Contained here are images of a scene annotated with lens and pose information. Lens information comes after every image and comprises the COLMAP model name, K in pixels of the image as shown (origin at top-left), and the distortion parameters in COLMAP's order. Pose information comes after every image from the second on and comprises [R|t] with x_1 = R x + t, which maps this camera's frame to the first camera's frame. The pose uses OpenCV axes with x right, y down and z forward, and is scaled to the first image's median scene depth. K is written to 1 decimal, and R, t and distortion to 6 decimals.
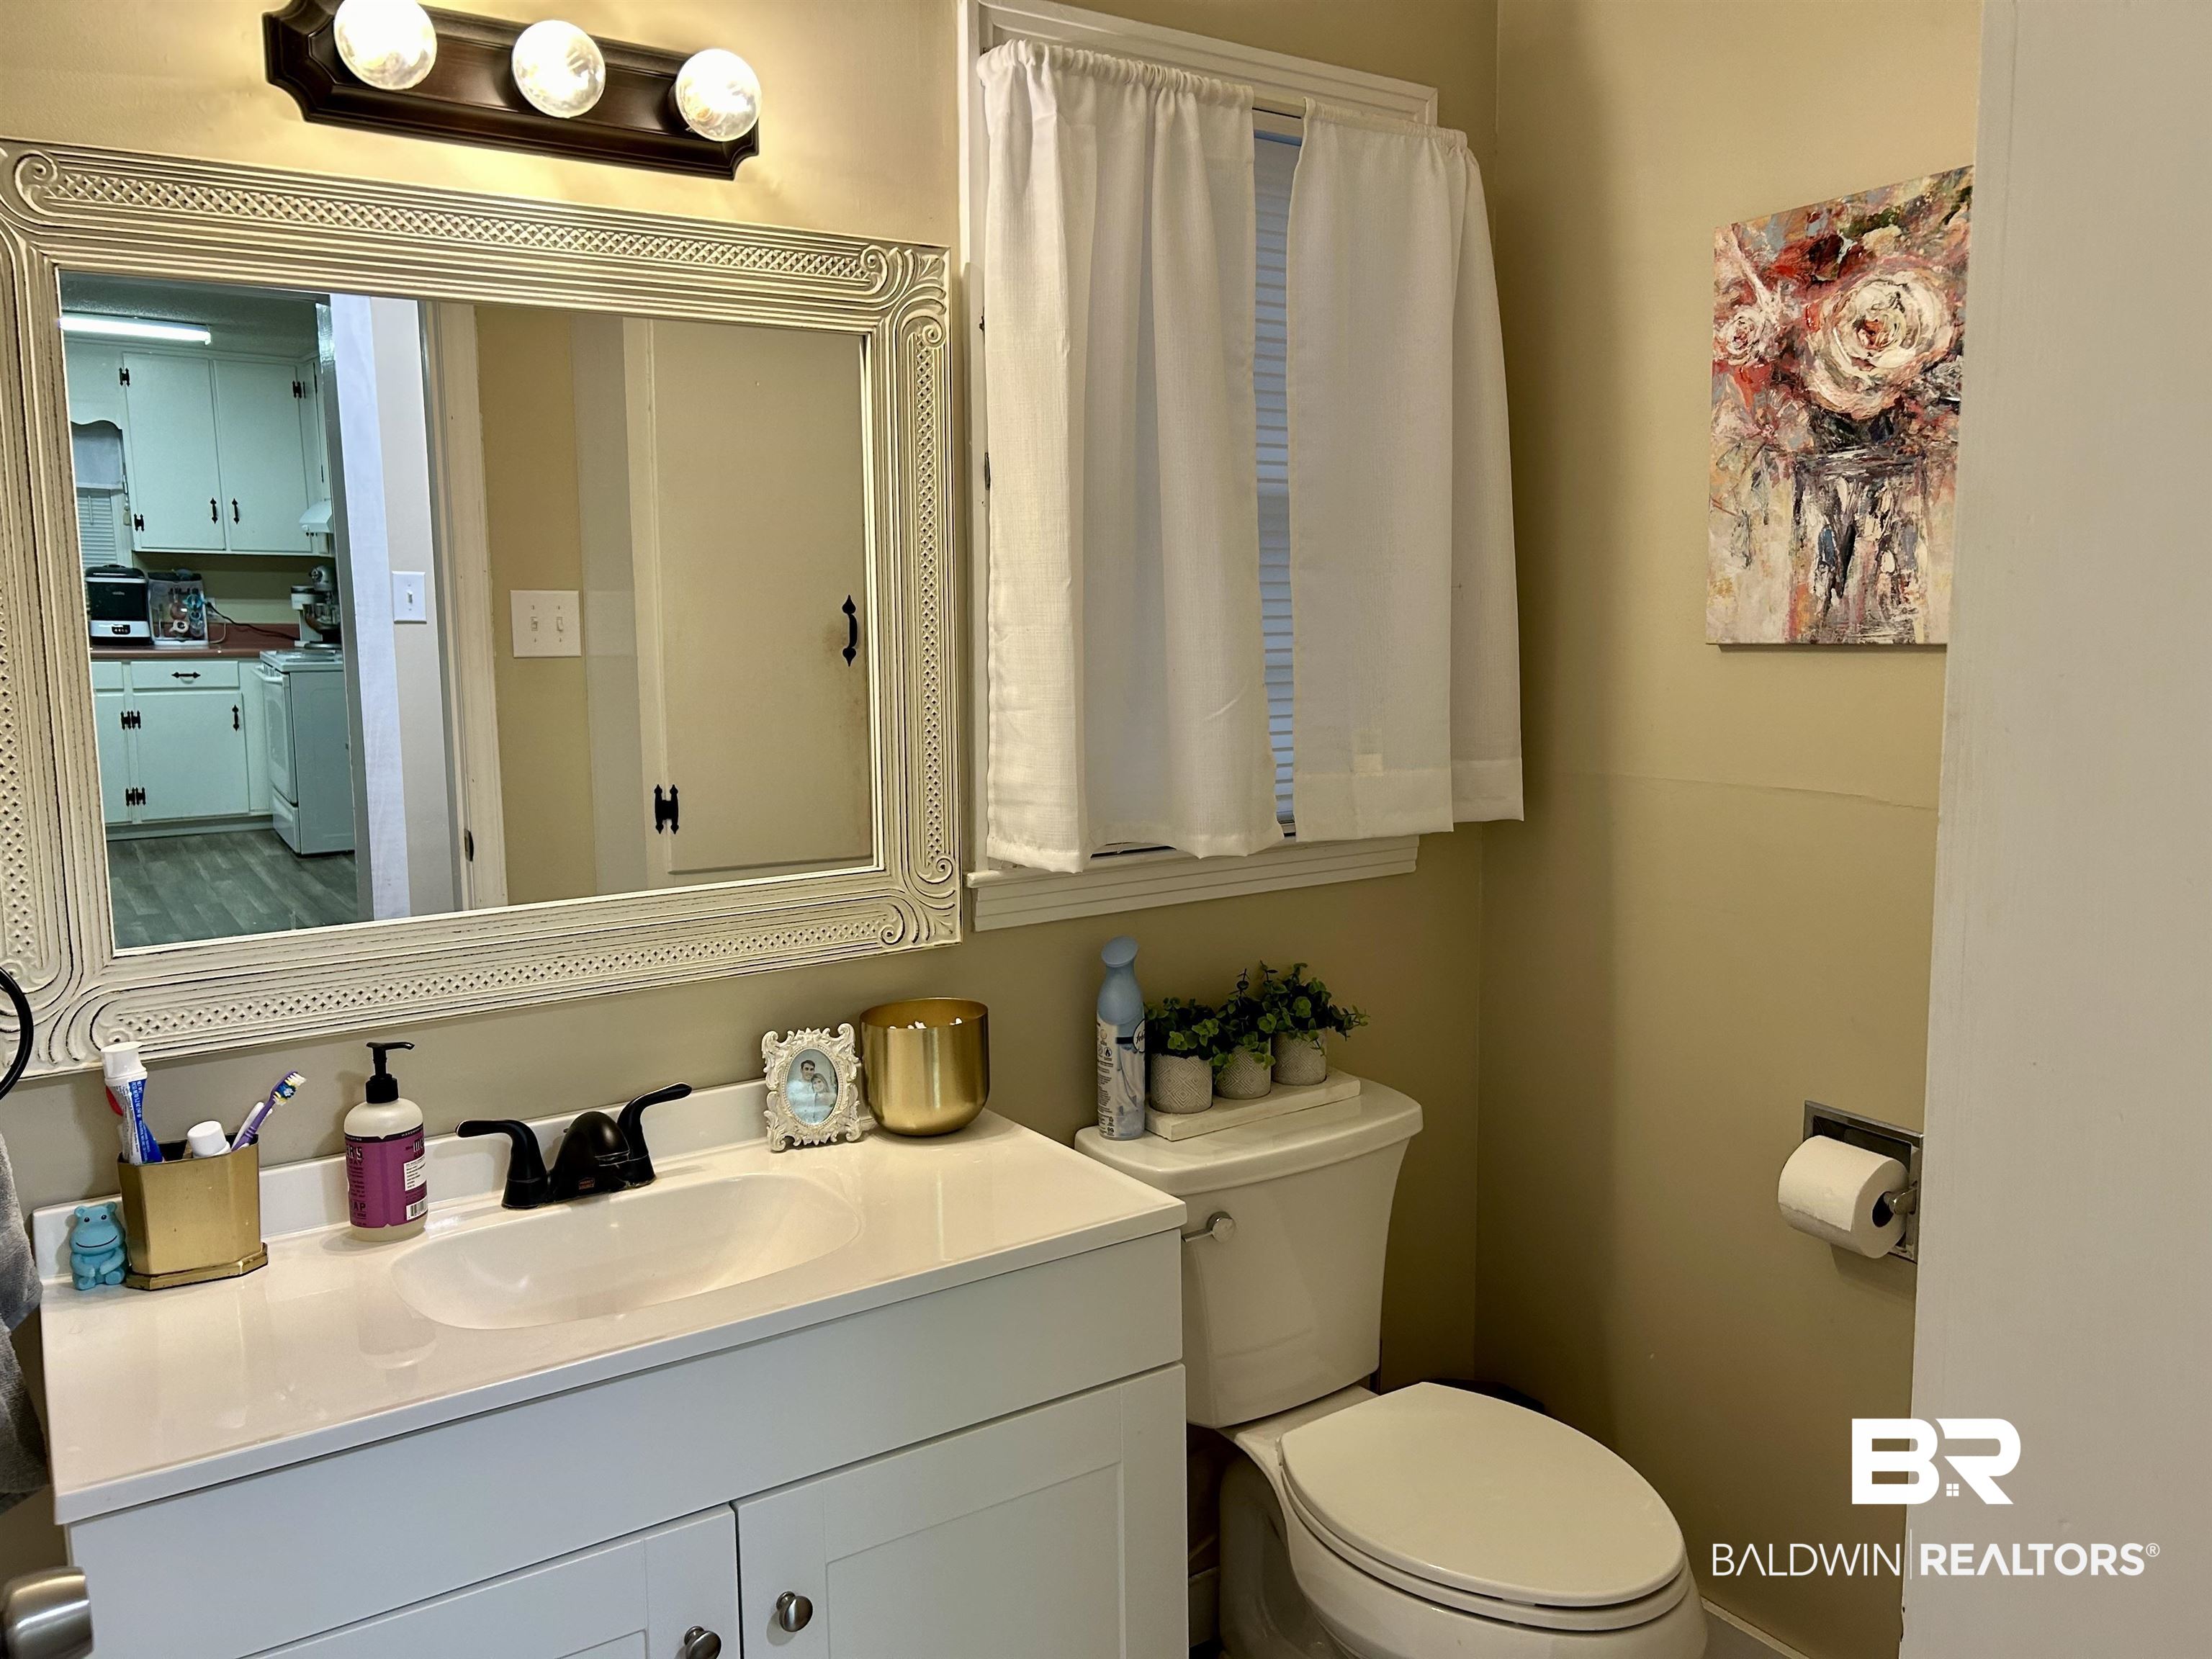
lens RADIAL K [[1672.5, 0, 1108.2], [0, 1672.5, 792.7], [0, 0, 1]] dist [0.047533, -0.060131]
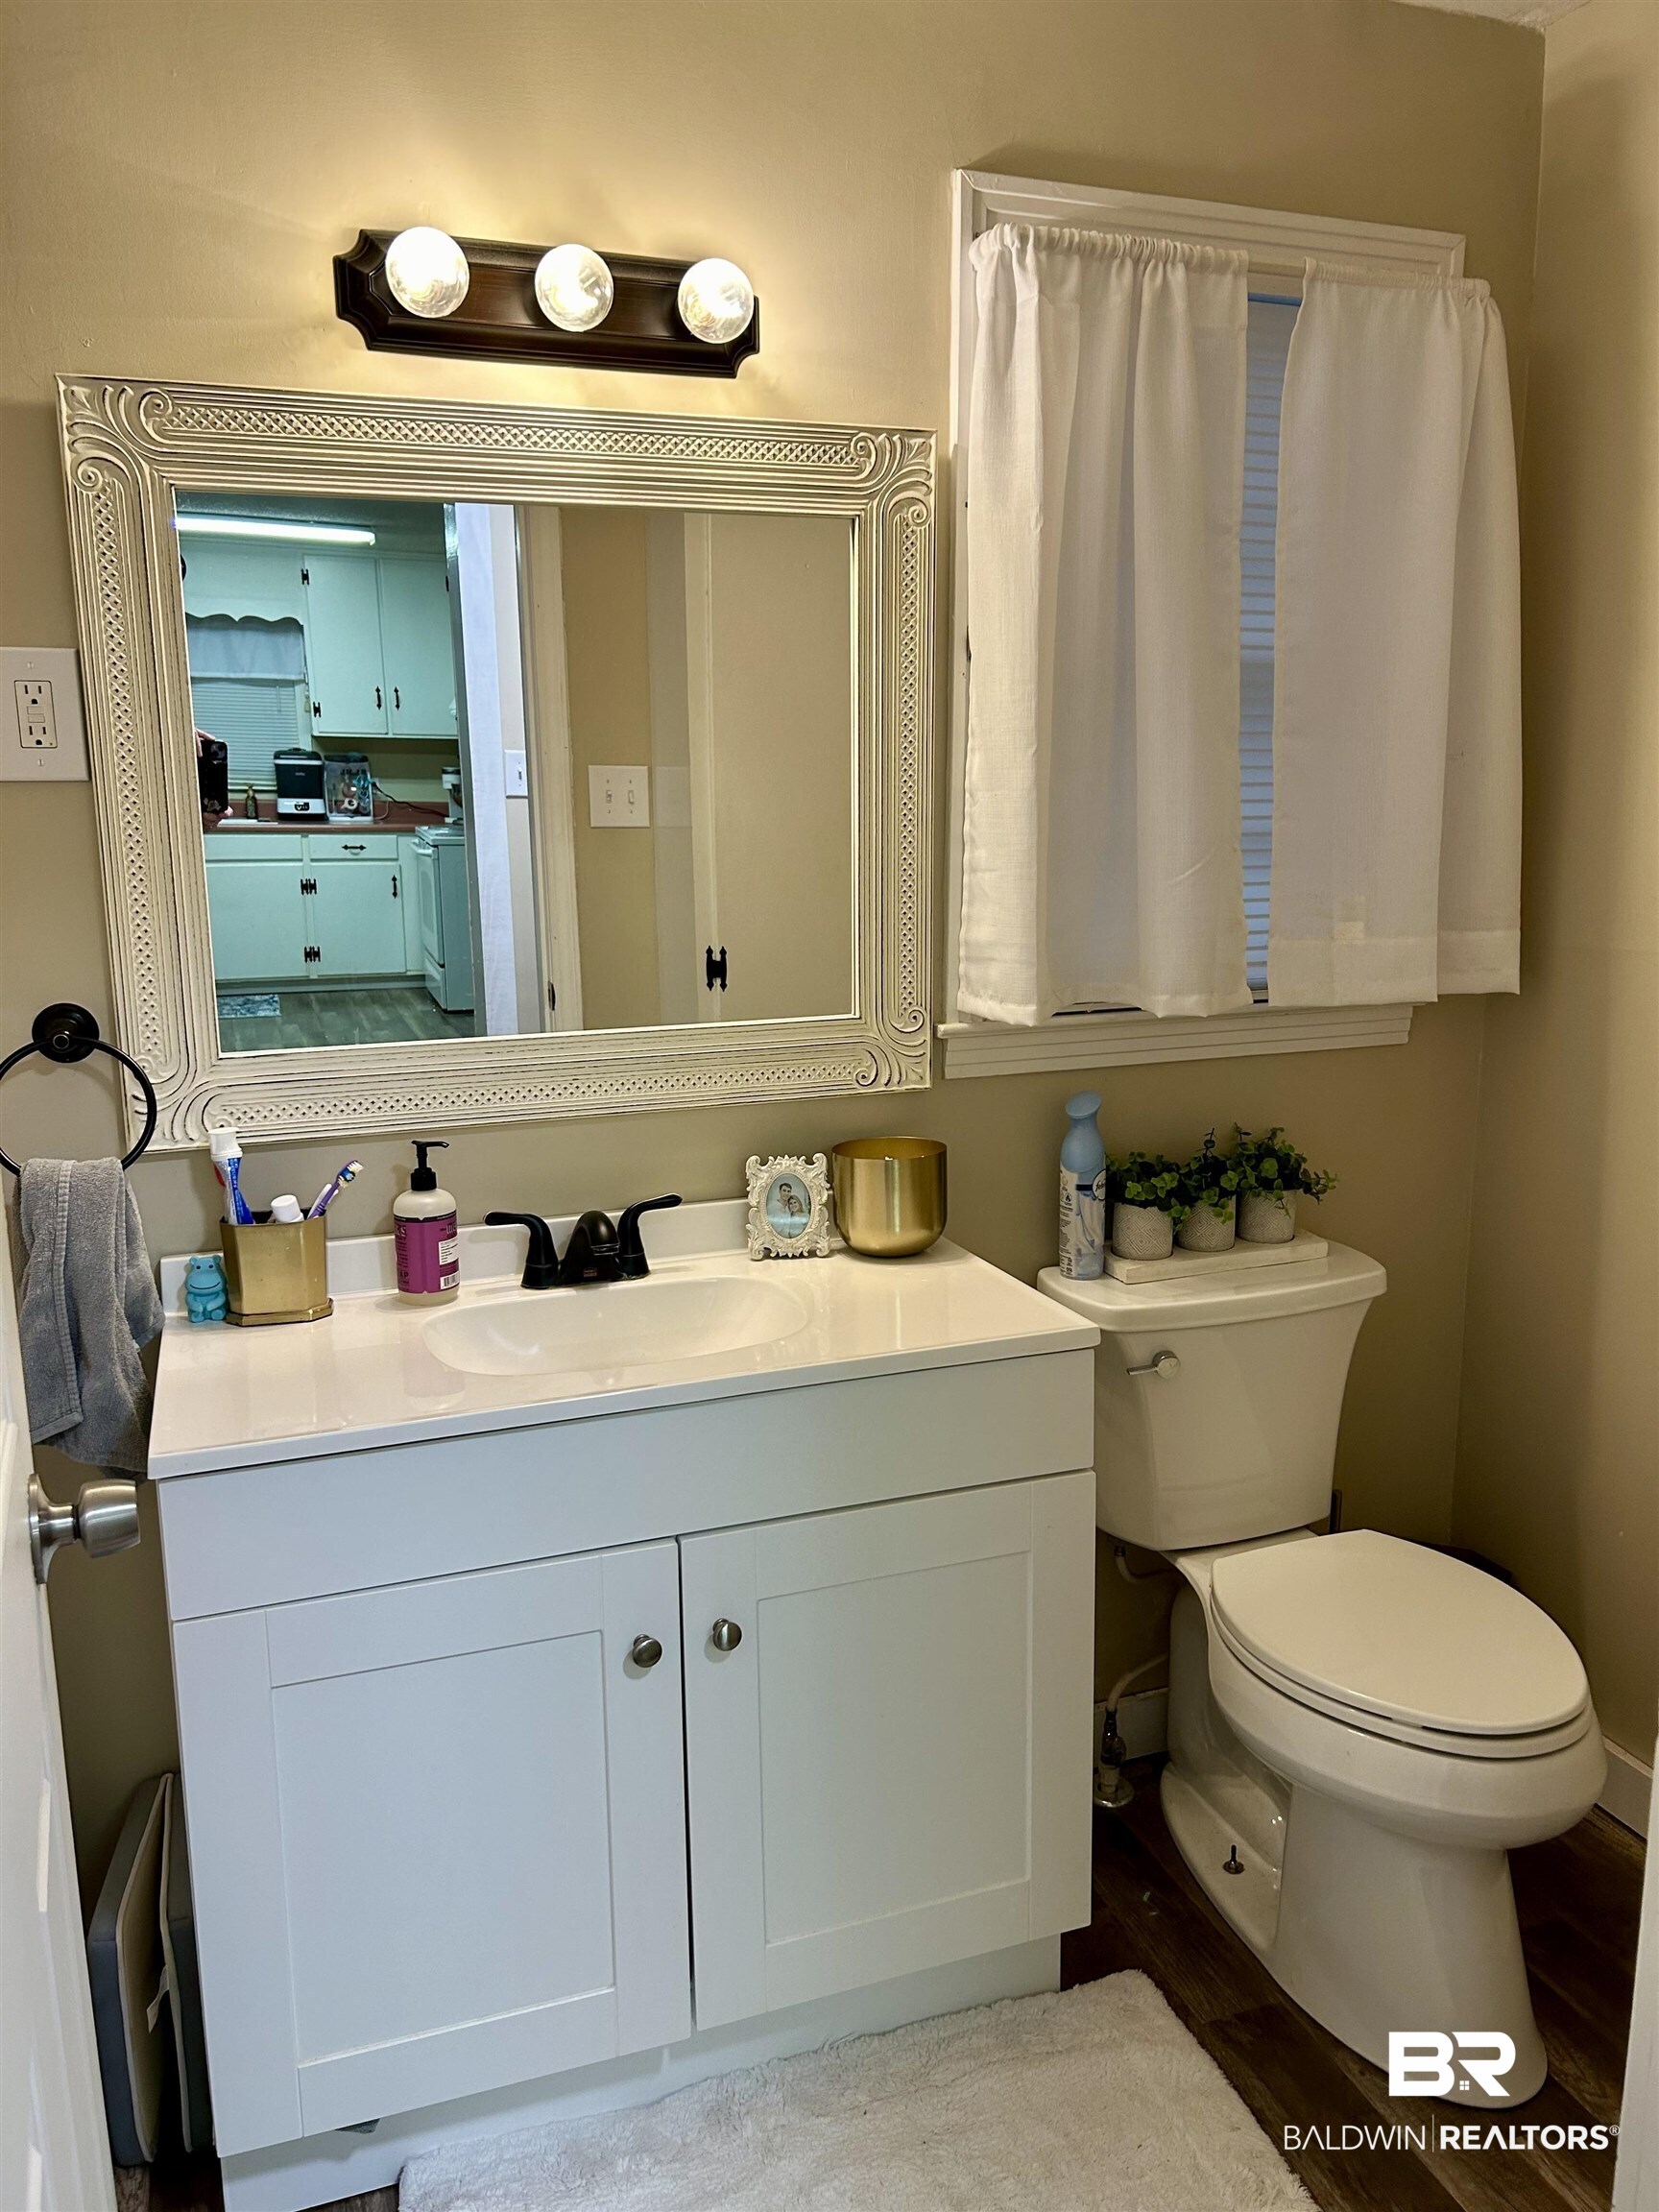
lens RADIAL K [[1672.5, 0, 834.7], [0, 1672.5, 1091.0], [0, 0, 1]] dist [0.047533, -0.060131]
pose [[0.972177, 0.042306, -0.230397, 0.099948], [-0.026773, 0.997178, 0.070131, 0.017273], [0.232714, -0.062012, 0.970566, -0.067250]]
